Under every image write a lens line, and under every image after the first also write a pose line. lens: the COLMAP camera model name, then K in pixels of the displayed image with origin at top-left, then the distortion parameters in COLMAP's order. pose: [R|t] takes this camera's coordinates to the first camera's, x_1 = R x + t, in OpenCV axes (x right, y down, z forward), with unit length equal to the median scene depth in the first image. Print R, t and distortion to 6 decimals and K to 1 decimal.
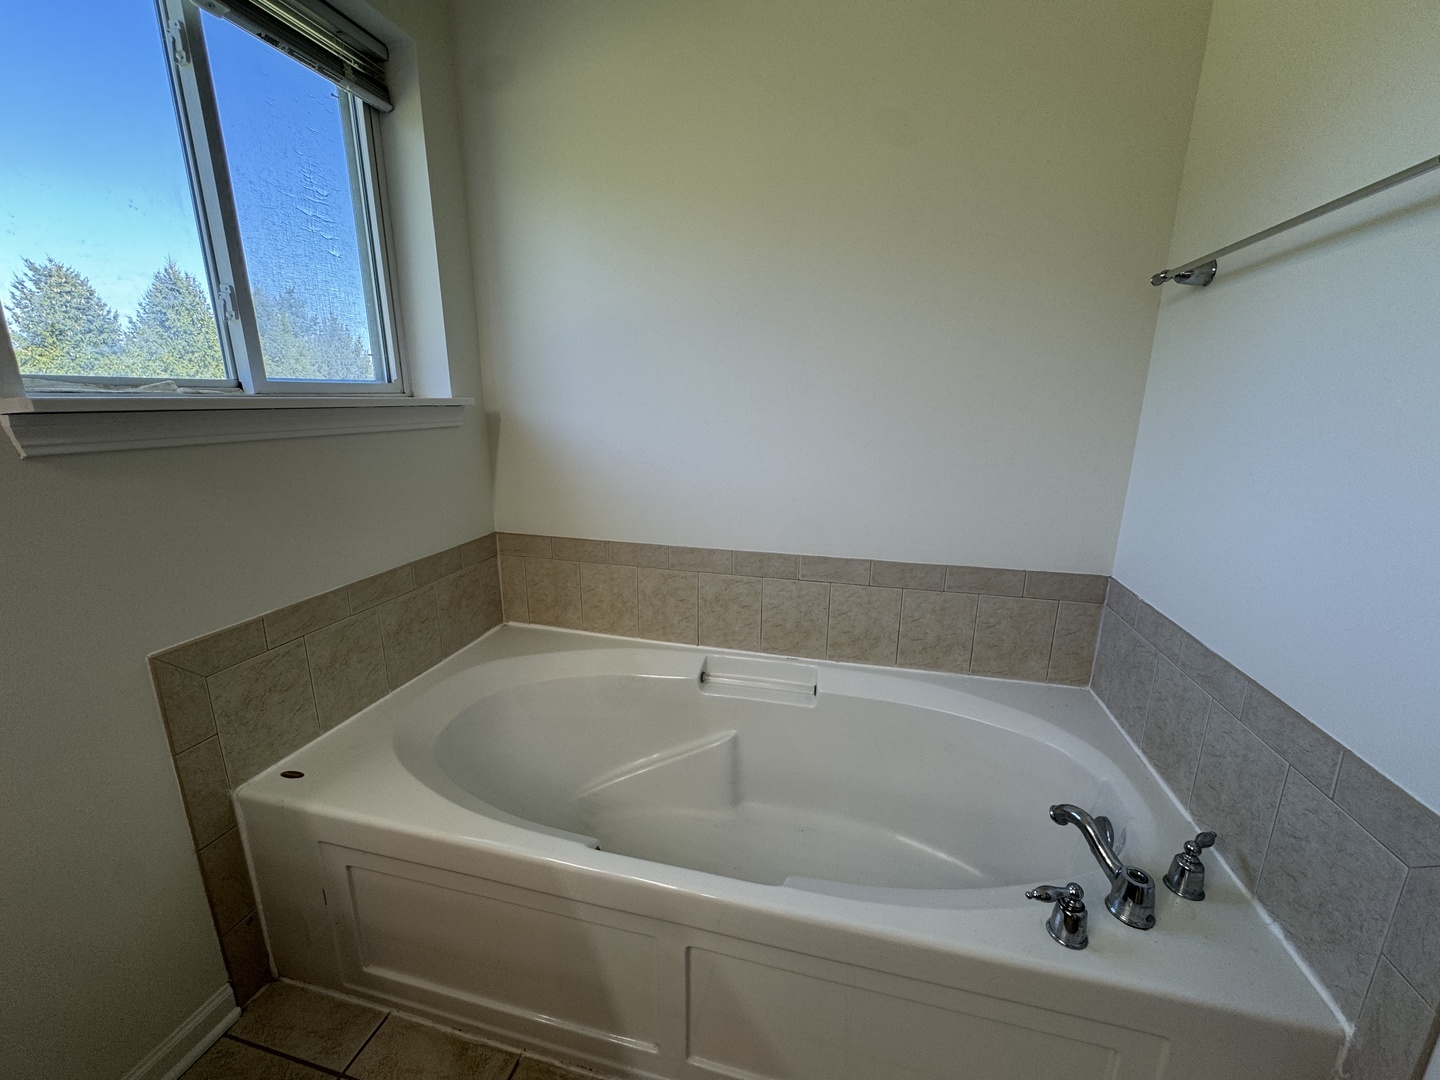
lens RADIAL K [[575.9, 0, 721.9], [0, 575.9, 532.6], [0, 0, 1]] dist [0.001032, 0.000844]
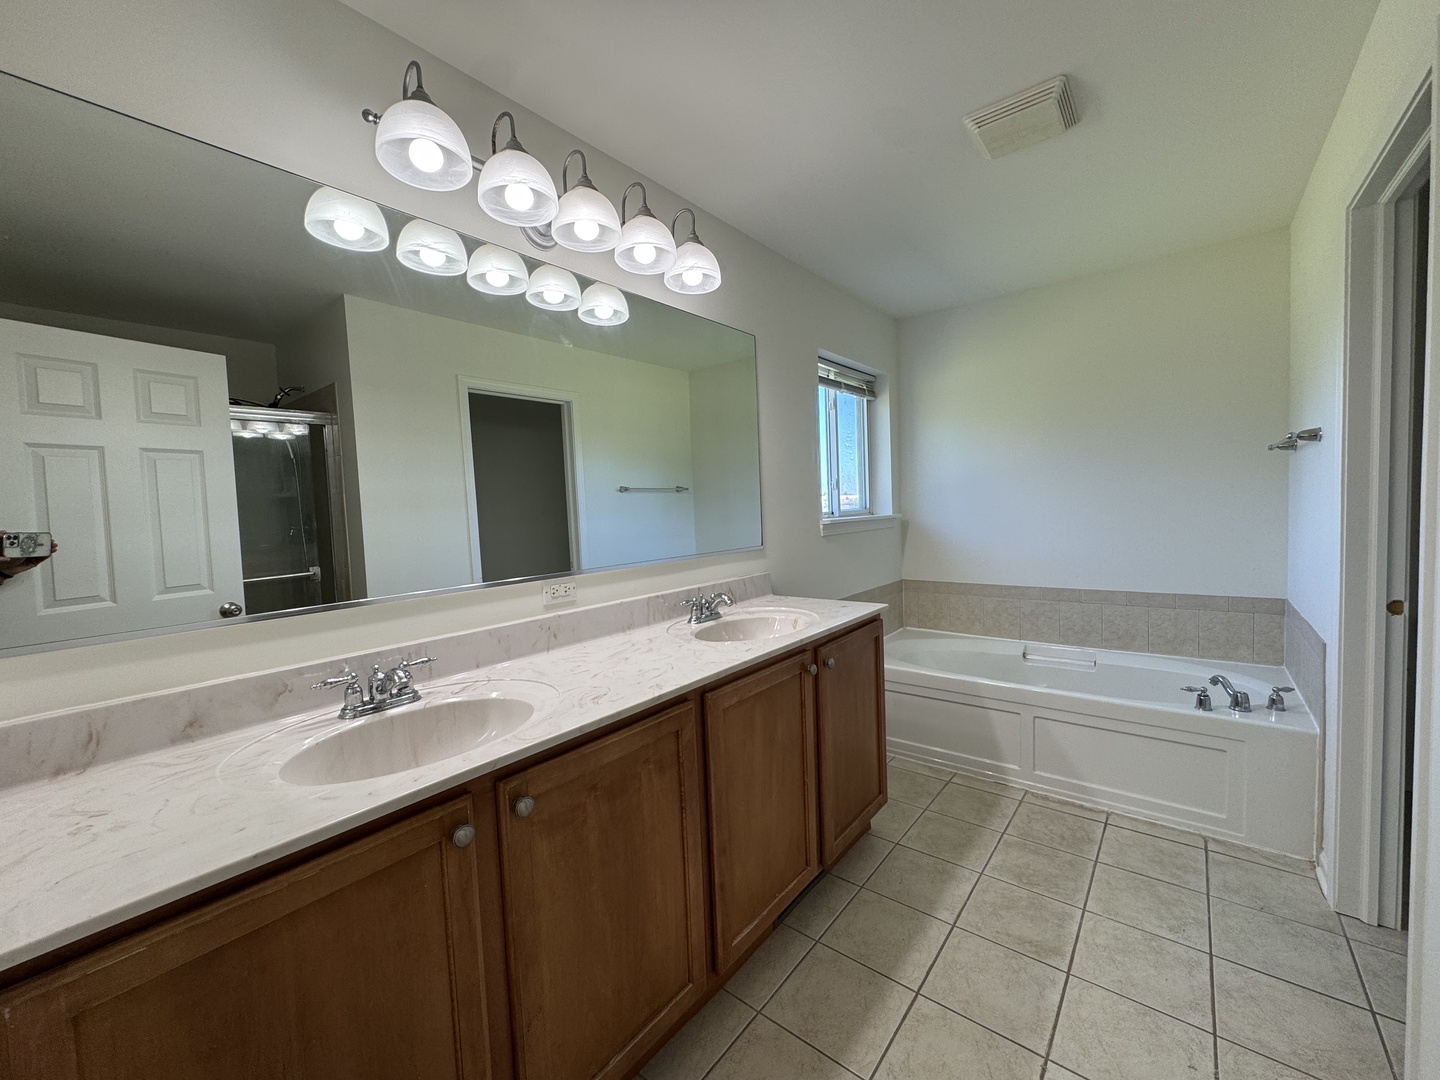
lens RADIAL K [[575.9, 0, 717.3], [0, 575.9, 539.6], [0, 0, 1]] dist [0.001032, 0.000844]
pose [[0.900772, -0.019277, -0.433863, -0.118961], [-0.055719, 0.985628, -0.159474, 0.247498], [0.430702, 0.167824, 0.886753, -1.220438]]
